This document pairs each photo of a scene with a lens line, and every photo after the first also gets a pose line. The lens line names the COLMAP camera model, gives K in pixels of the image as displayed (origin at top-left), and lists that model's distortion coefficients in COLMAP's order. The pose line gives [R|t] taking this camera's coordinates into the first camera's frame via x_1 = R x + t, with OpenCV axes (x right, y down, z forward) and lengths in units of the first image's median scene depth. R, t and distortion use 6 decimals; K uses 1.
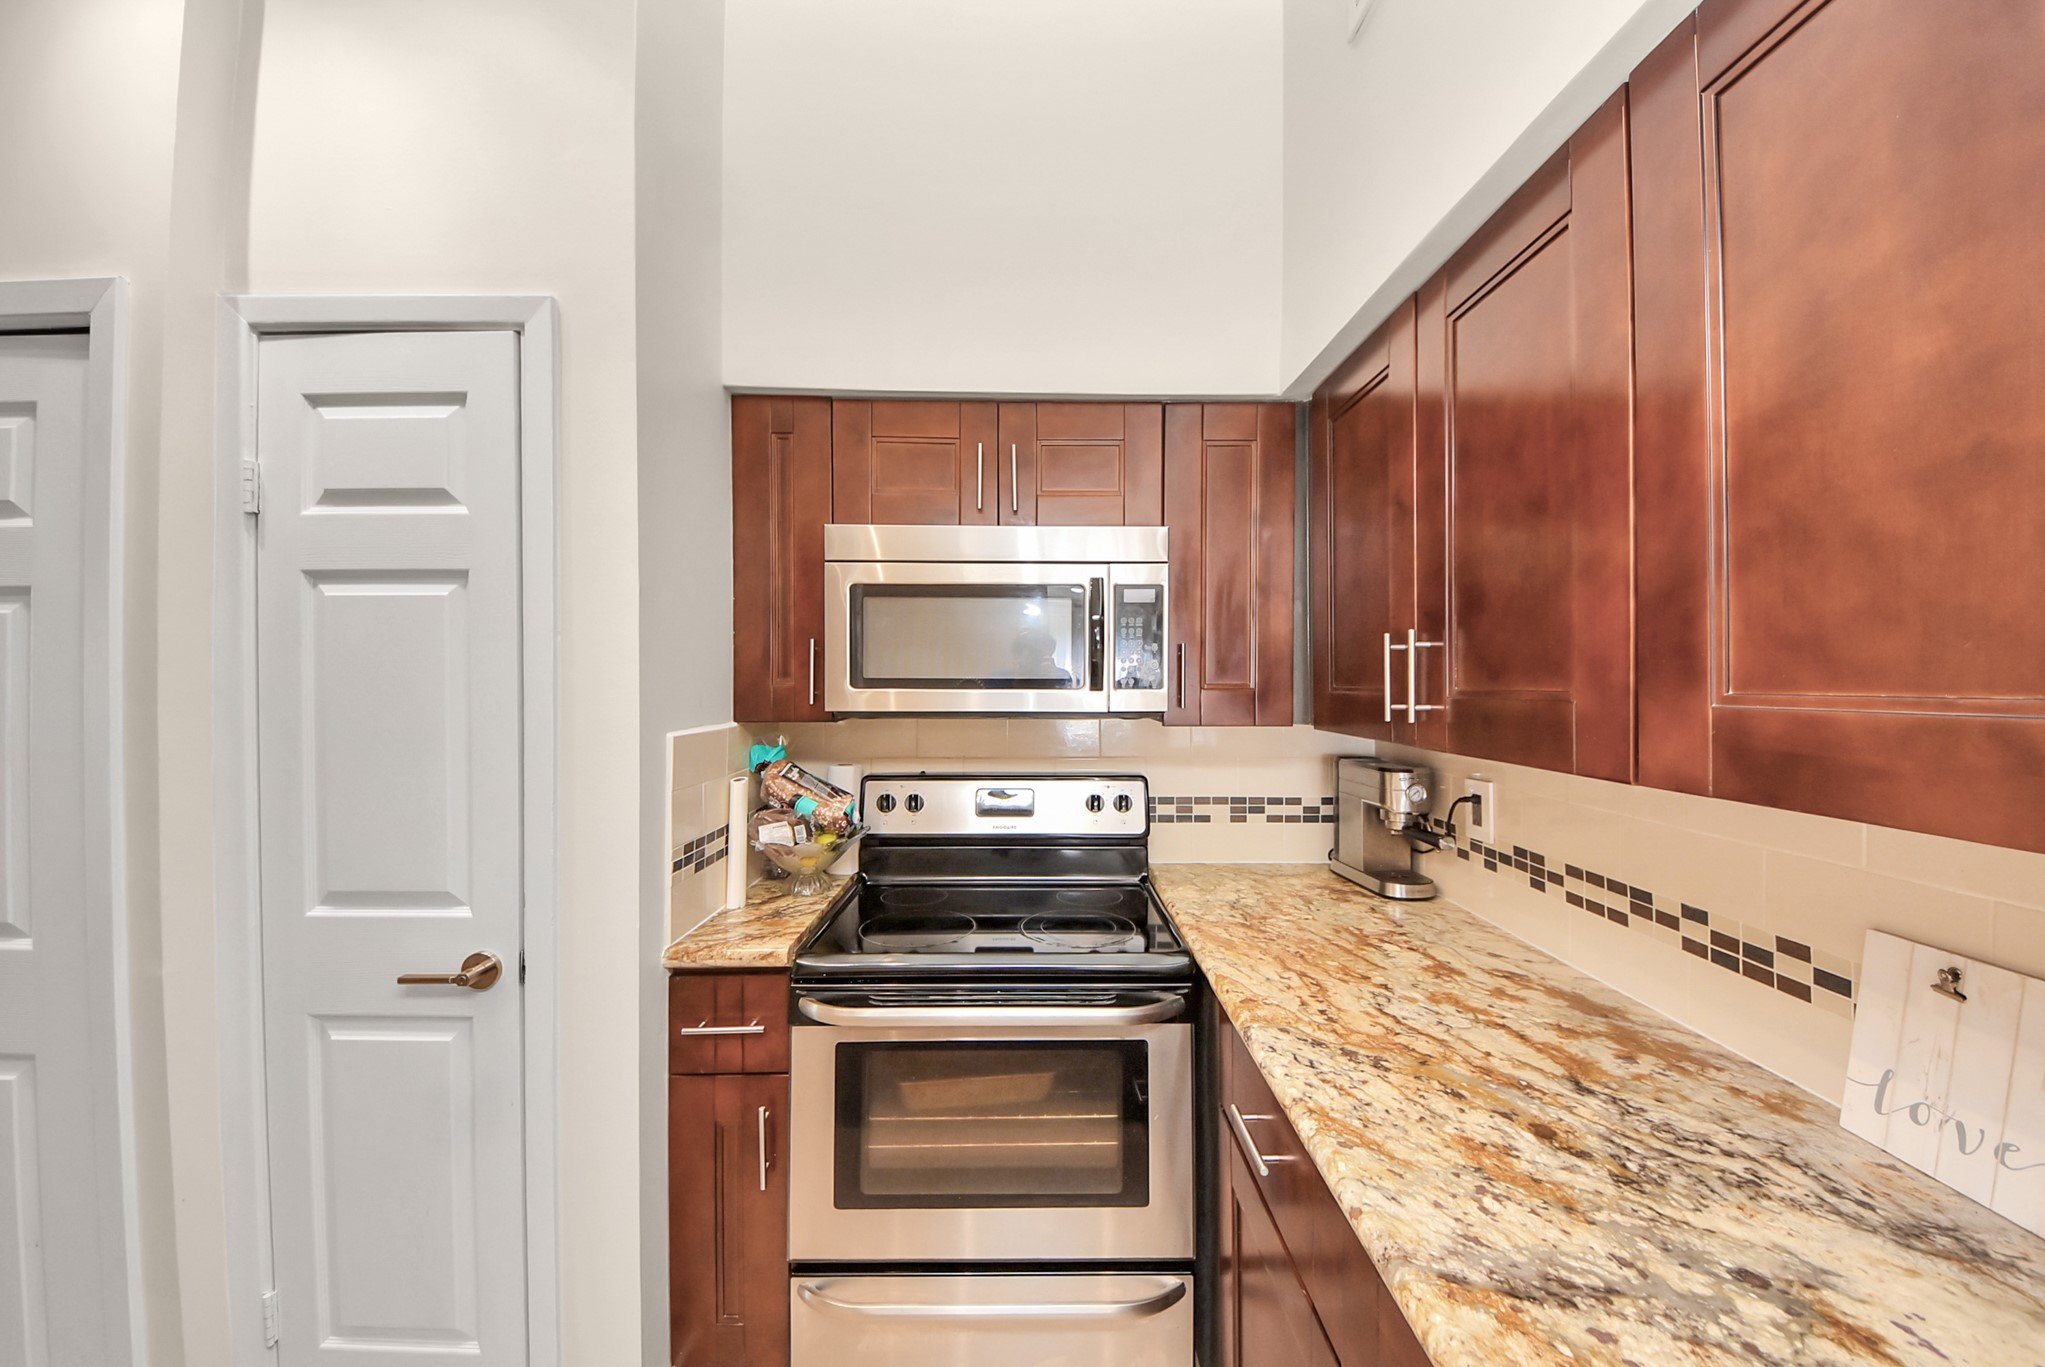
lens RADIAL K [[750.9, 0, 1027.0], [0, 750.9, 673.1], [0, 0, 1]] dist [0.002386, -0.008850]
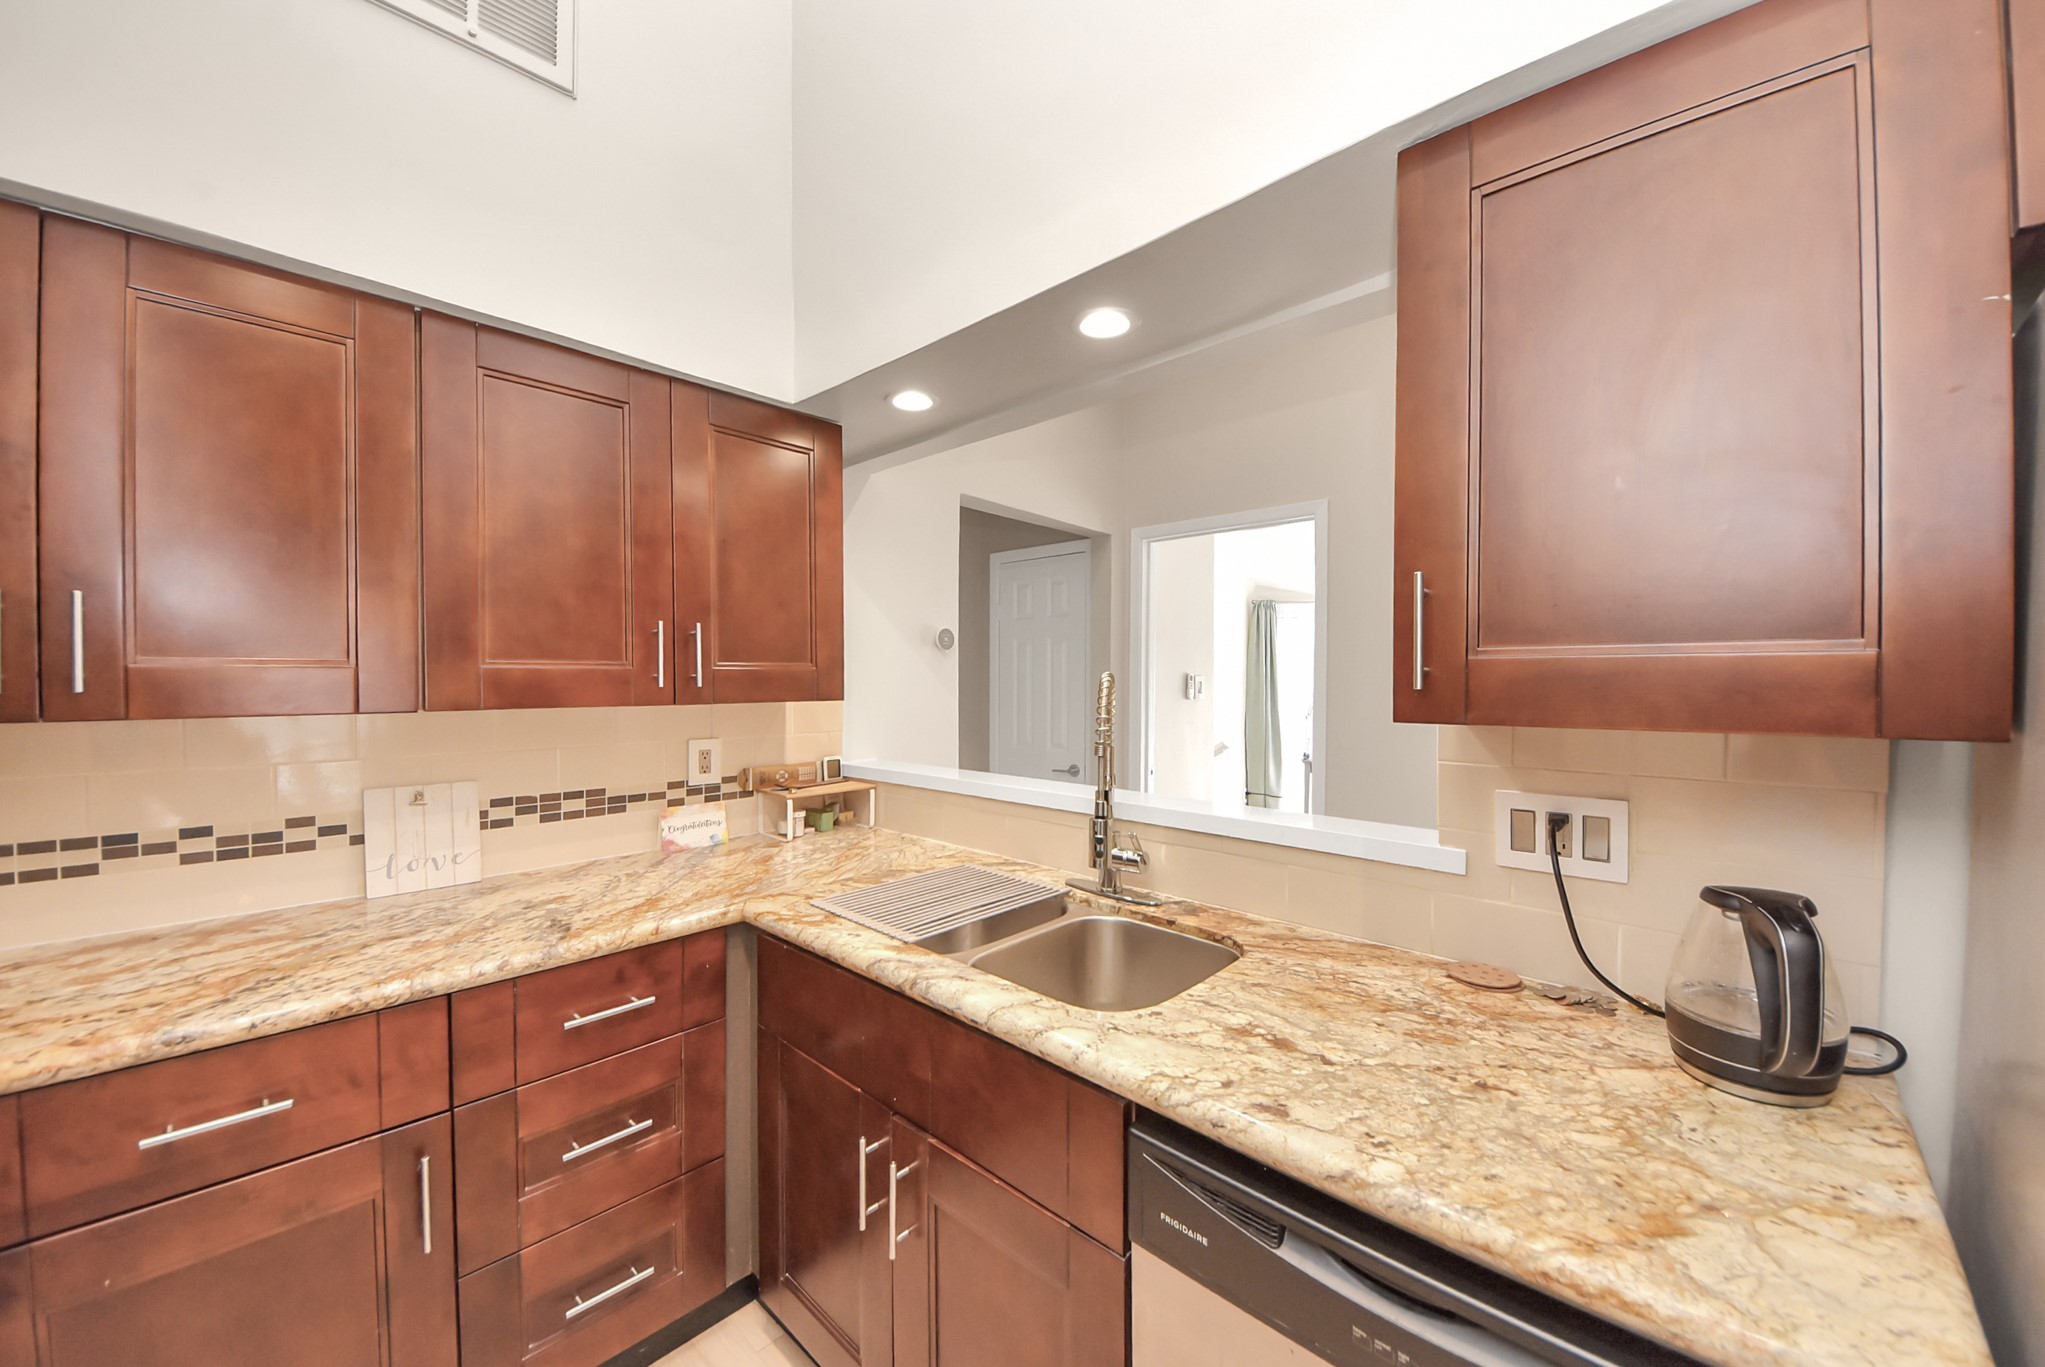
lens RADIAL K [[750.9, 0, 1050.3], [0, 750.9, 684.2], [0, 0, 1]] dist [0.002386, -0.008850]
pose [[-0.739791, -0.005995, 0.672810, -0.813708], [-0.004281, 0.999982, 0.004202, 0.039428], [-0.672823, 0.000228, -0.739804, 0.720509]]
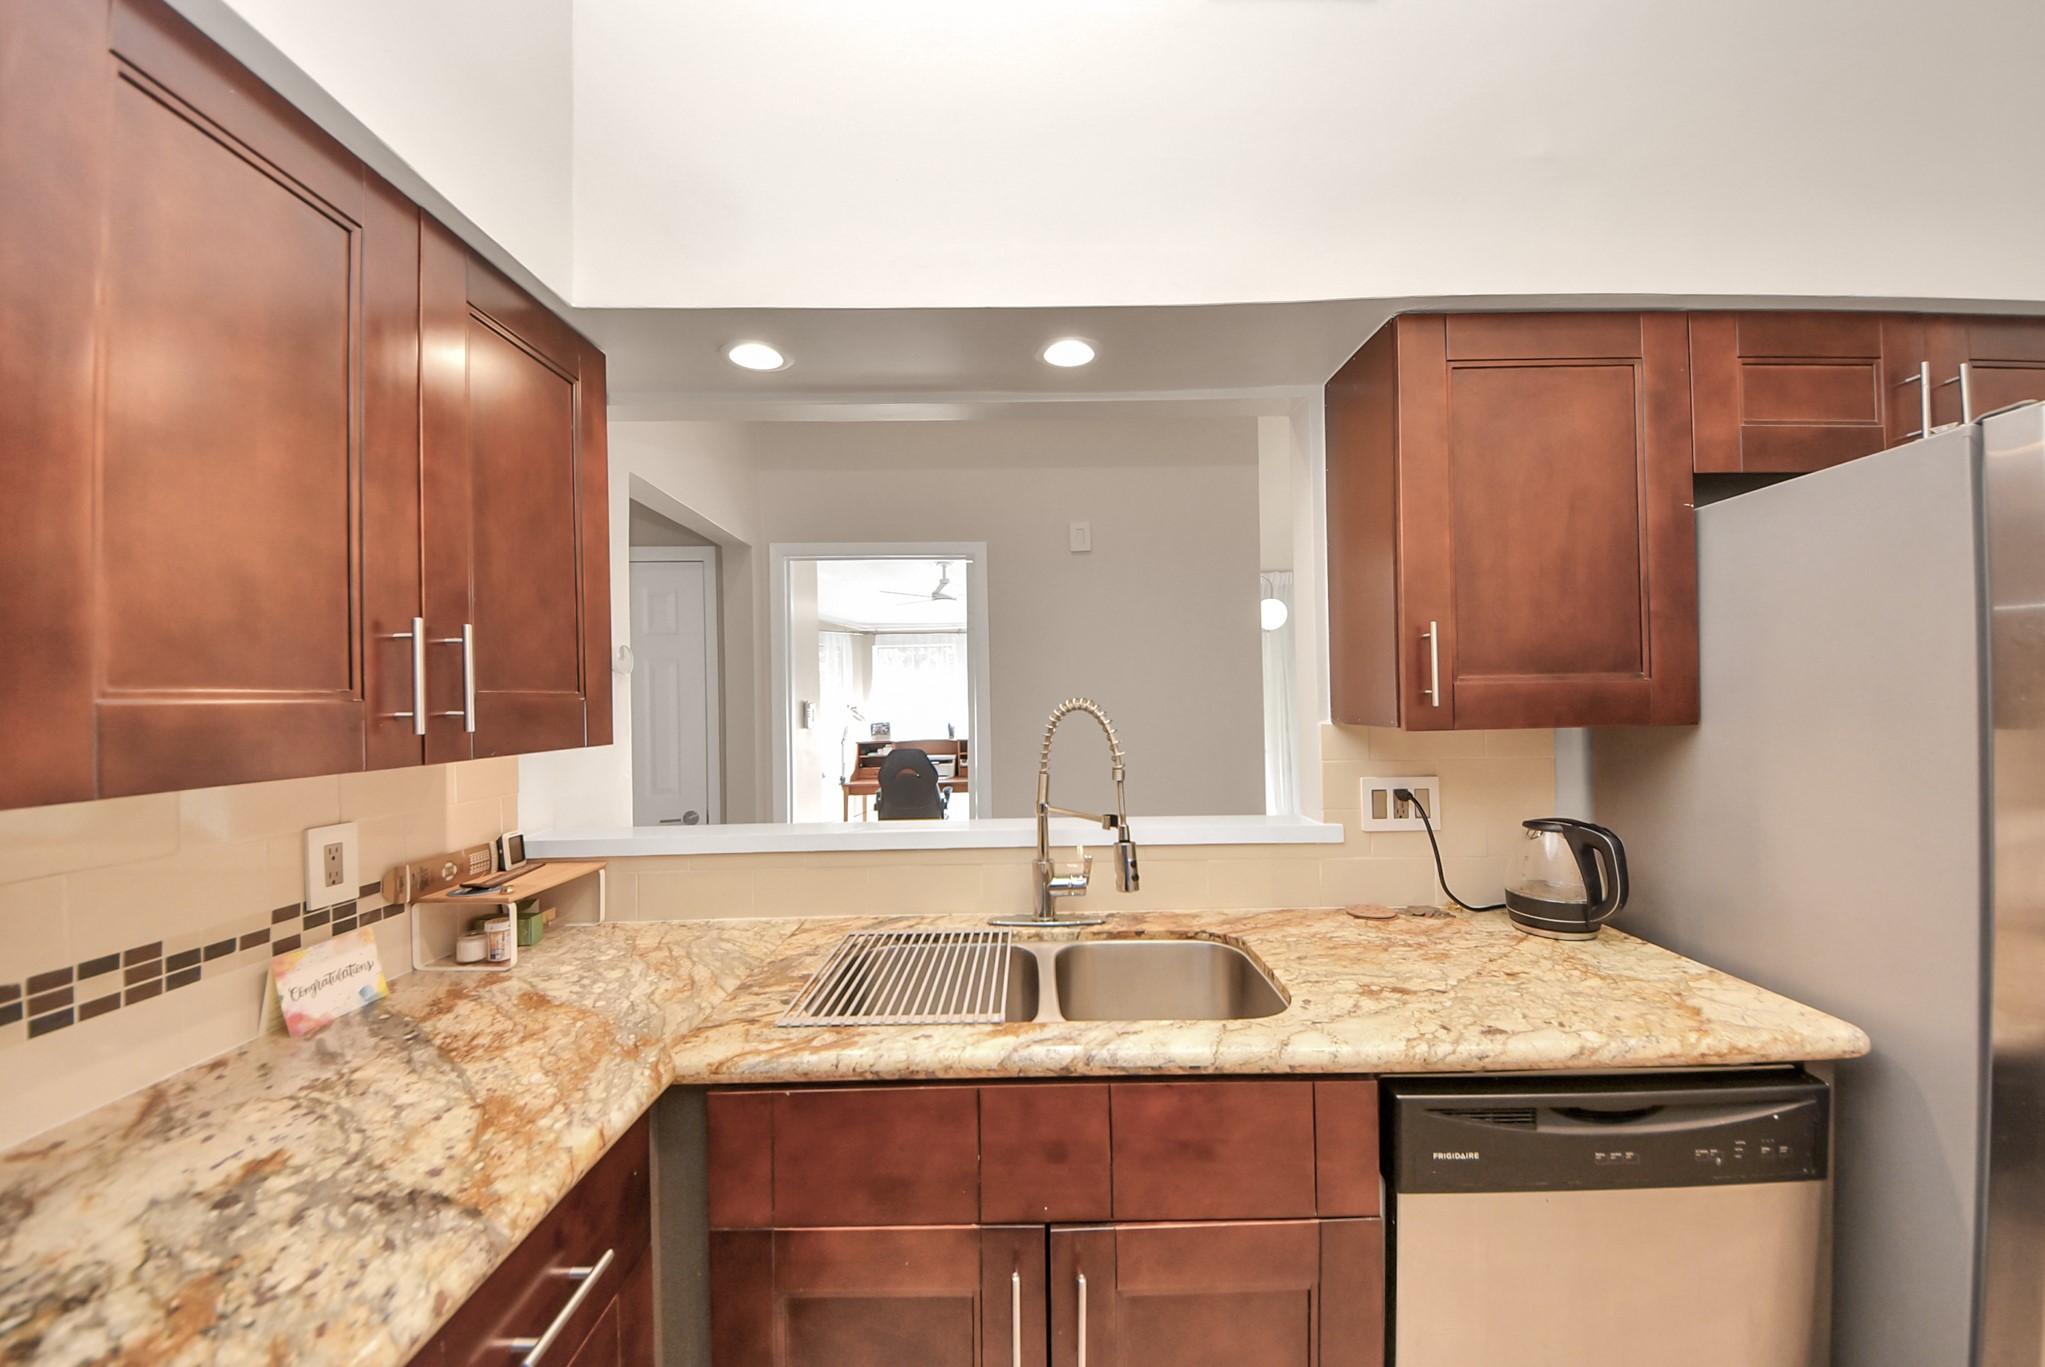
lens RADIAL K [[750.9, 0, 1019.7], [0, 750.9, 699.9], [0, 0, 1]] dist [0.002386, -0.008850]
pose [[-0.999603, 0.023514, 0.015518, -0.117614], [0.023392, 0.999694, -0.008033, 0.038759], [-0.015702, -0.007666, -0.999847, 0.921595]]
